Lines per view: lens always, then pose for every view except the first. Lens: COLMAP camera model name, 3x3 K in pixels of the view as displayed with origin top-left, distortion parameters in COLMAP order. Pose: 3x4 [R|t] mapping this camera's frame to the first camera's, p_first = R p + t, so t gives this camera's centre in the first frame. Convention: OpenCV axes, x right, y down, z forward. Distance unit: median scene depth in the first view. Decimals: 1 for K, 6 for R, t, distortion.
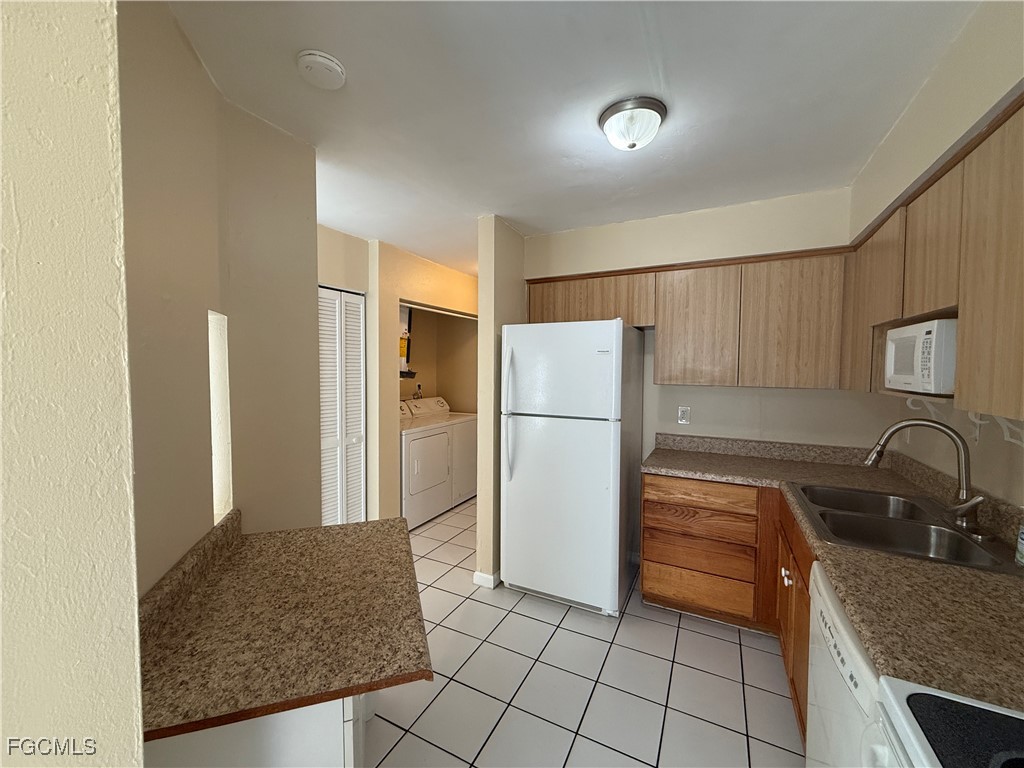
lens RADIAL K [[405.4, 0, 515.5], [0, 405.4, 386.3], [0, 0, 1]] dist [0.002595, -0.000144]
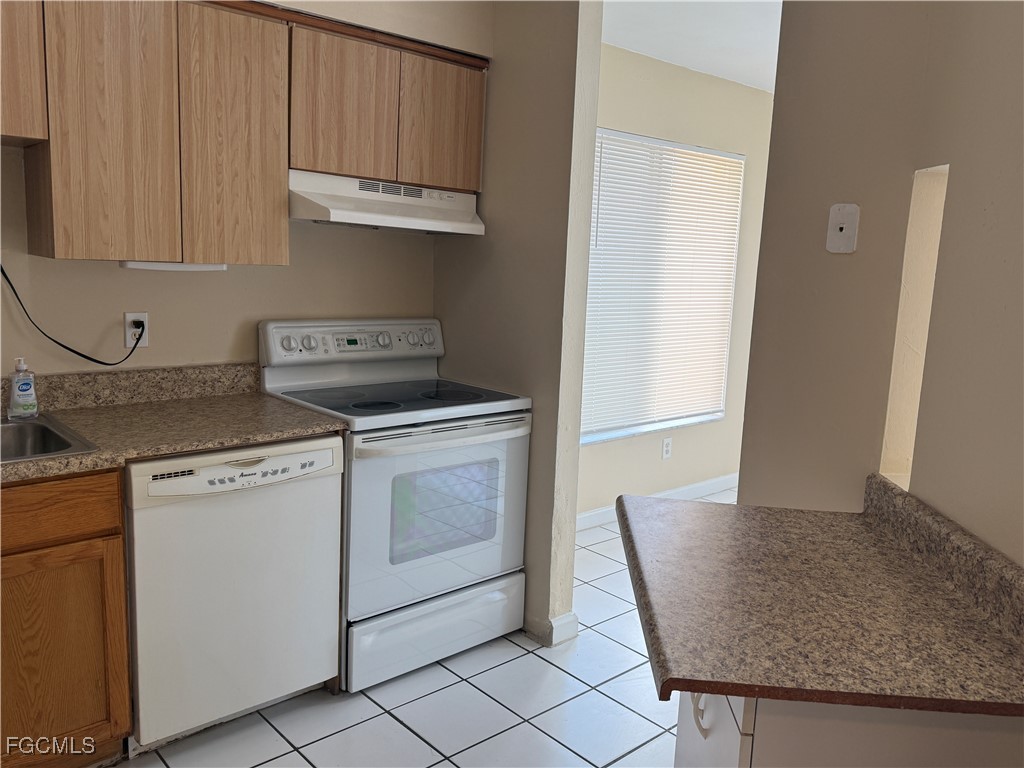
lens RADIAL K [[818.1, 0, 515.5], [0, 818.1, 382.8], [0, 0, 1]] dist [-0.008930, -0.004184]
pose [[-0.928705, -0.100314, 0.356992, -0.349458], [-0.026857, 0.978382, 0.205056, -0.049390], [-0.369844, 0.180849, -0.911323, 1.514580]]
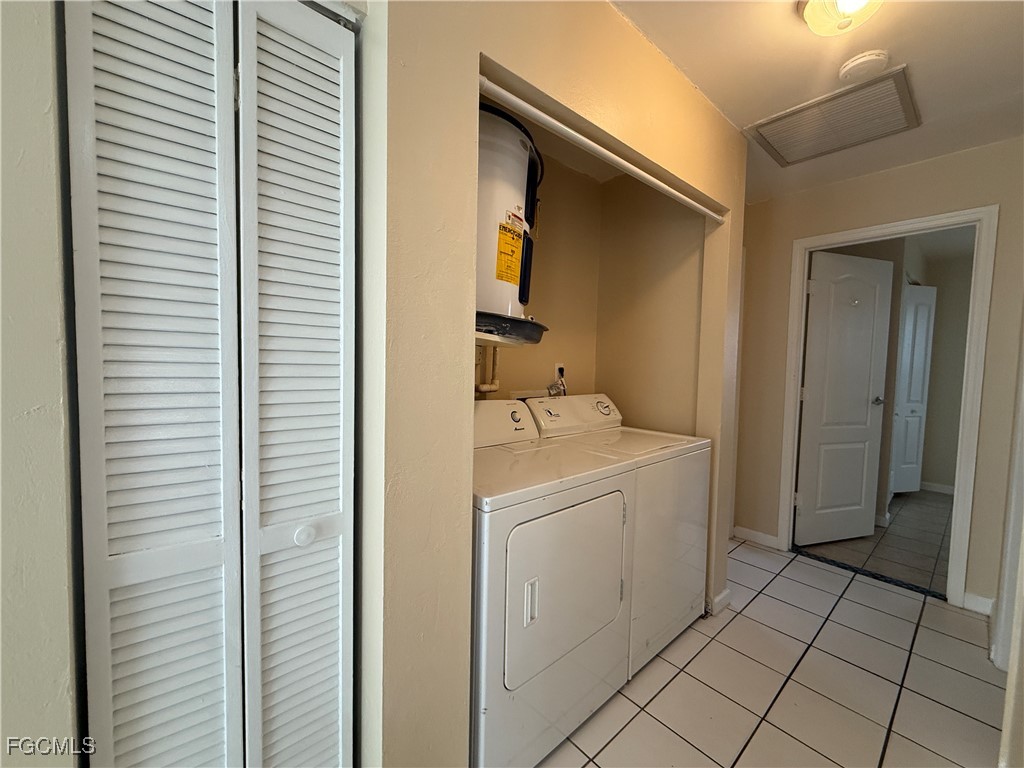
lens RADIAL K [[405.4, 0, 511.4], [0, 405.4, 385.8], [0, 0, 1]] dist [0.002595, -0.000144]
pose [[0.921556, 0.030377, -0.387056, -0.126948], [-0.028138, 0.999538, 0.011451, 0.017732], [0.387225, 0.000338, 0.921985, 0.651282]]
